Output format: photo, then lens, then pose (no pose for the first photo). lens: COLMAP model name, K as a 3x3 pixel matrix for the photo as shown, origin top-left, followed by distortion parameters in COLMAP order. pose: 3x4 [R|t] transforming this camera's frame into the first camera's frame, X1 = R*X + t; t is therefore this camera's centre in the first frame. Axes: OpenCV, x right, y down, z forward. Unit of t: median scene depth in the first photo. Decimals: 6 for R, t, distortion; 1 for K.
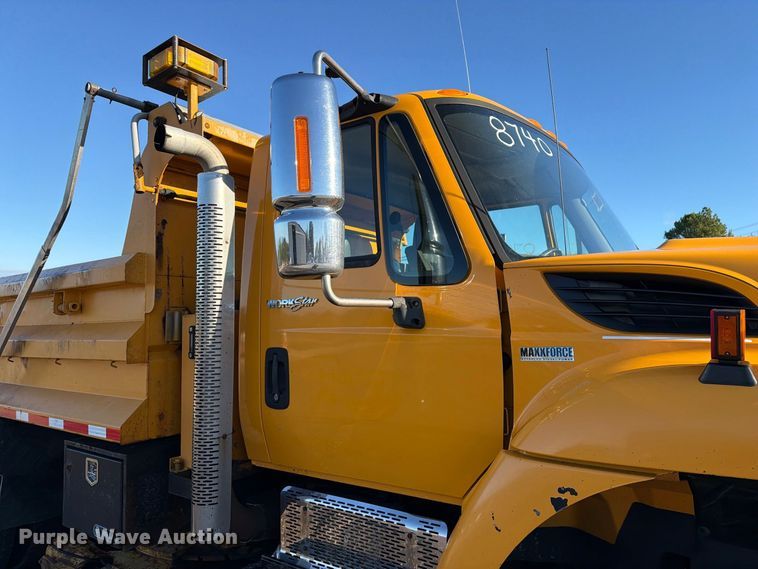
lens RADIAL K [[530.4, 0, 379.0], [0, 530.4, 284.5], [0, 0, 1]] dist [0.054846, -0.059714]
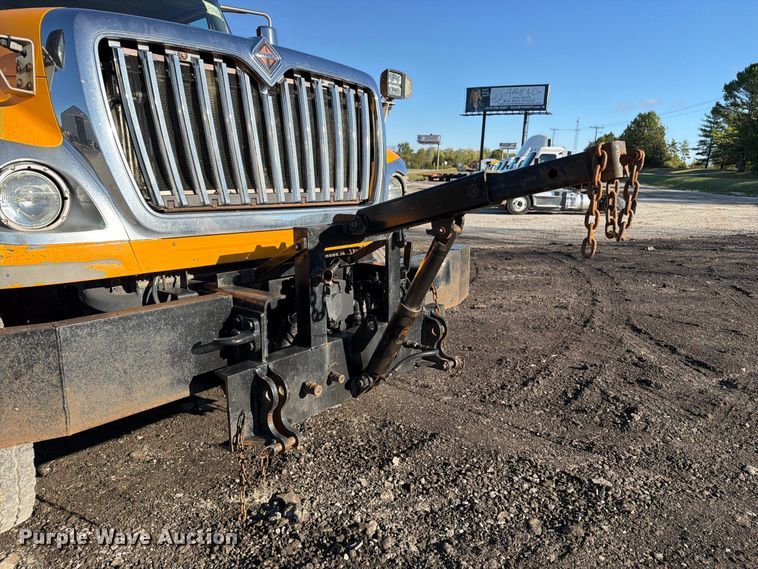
lens RADIAL K [[530.4, 0, 379.0], [0, 530.4, 284.5], [0, 0, 1]] dist [0.054846, -0.059714]
pose [[0.997253, 0.030361, -0.067555, 1.011839], [-0.011935, 0.966076, 0.257983, 0.123751], [0.073096, -0.256468, 0.963785, -0.240016]]
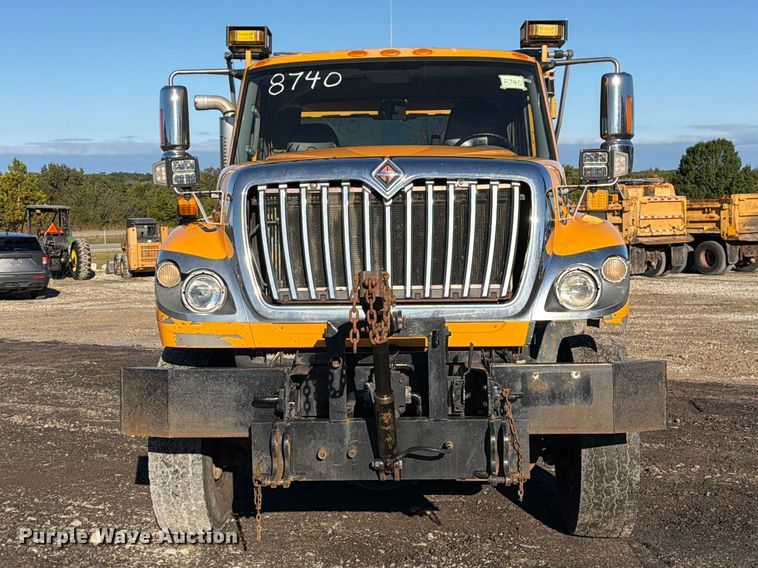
lens RADIAL K [[1096.0, 0, 376.4], [0, 1096.0, 269.6], [0, 0, 1]] dist [0.111573, -0.006707]
pose [[0.561648, 0.037640, -0.826520, 2.375898], [0.059843, 0.994500, 0.085955, 0.000259], [0.825209, -0.097737, 0.556307, -0.486986]]
